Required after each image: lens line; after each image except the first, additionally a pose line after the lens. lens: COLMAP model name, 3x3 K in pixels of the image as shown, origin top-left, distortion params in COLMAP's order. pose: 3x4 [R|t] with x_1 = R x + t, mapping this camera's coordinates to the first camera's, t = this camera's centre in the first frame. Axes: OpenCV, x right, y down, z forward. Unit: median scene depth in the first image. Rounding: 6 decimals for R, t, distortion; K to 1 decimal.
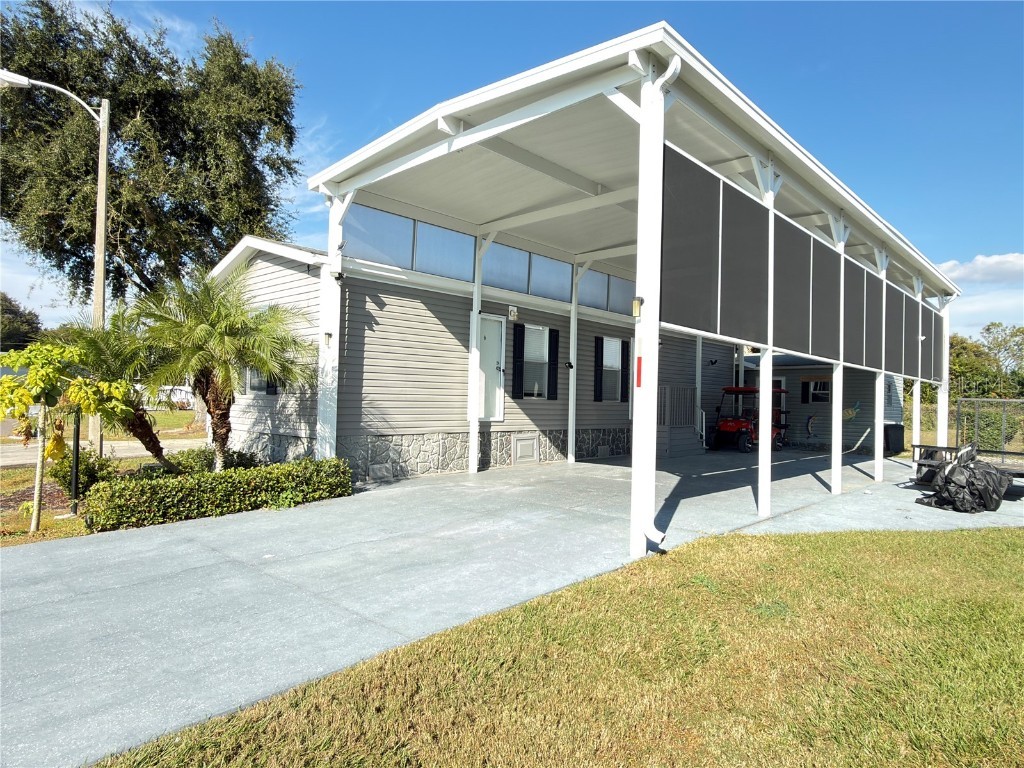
lens RADIAL K [[627.0, 0, 513.9], [0, 627.0, 387.9], [0, 0, 1]] dist [0.002605, 0.000289]
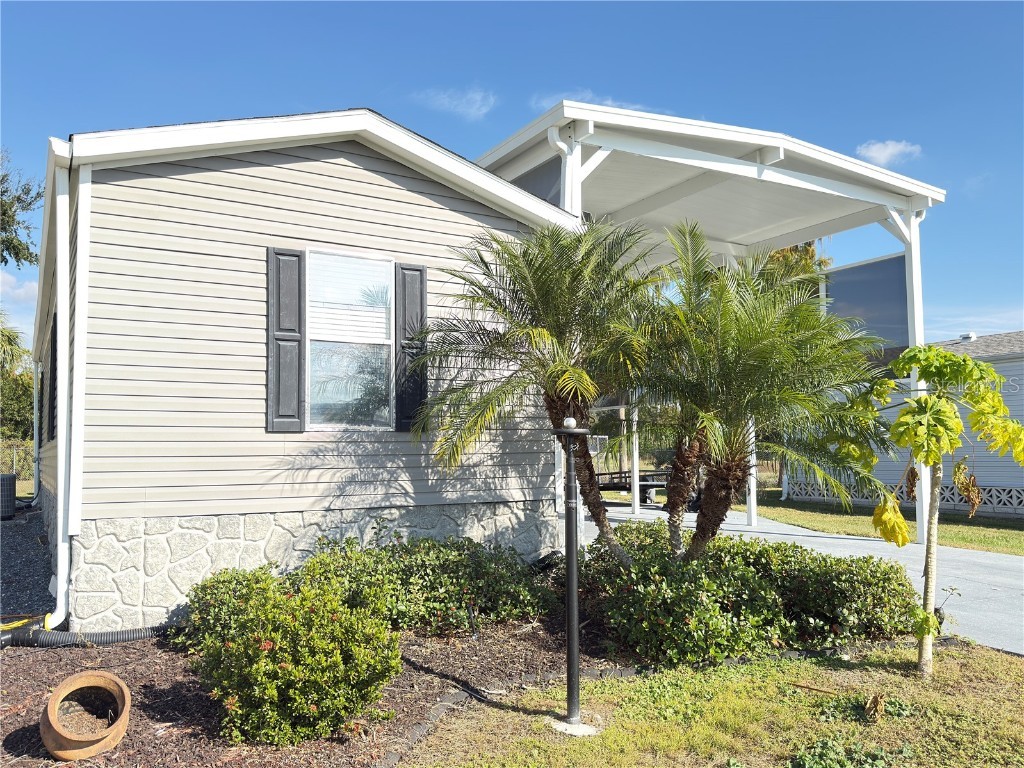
lens RADIAL K [[853.6, 0, 511.9], [0, 853.6, 384.3], [0, 0, 1]] dist [0.014028, 0.004657]
pose [[0.300382, 0.066529, 0.951496, -1.111547], [-0.002014, 0.997607, -0.069117, 0.023721], [-0.953817, 0.018845, 0.299797, 0.747124]]
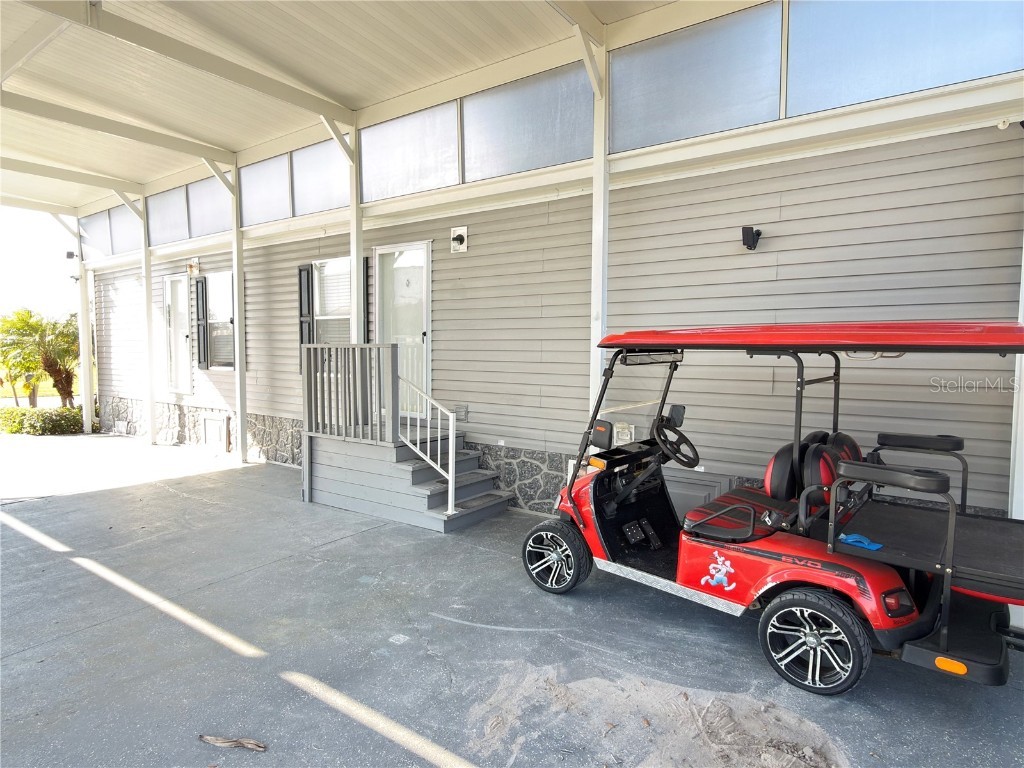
lens RADIAL K [[578.9, 0, 512.3], [0, 578.9, 384.7], [0, 0, 1]] dist [0.000290, 0.000018]
pose [[0.137641, 0.040273, -0.989663, 1.051330], [0.017244, 0.998924, 0.043048, 0.015466], [0.990332, -0.022991, 0.136799, 1.670484]]
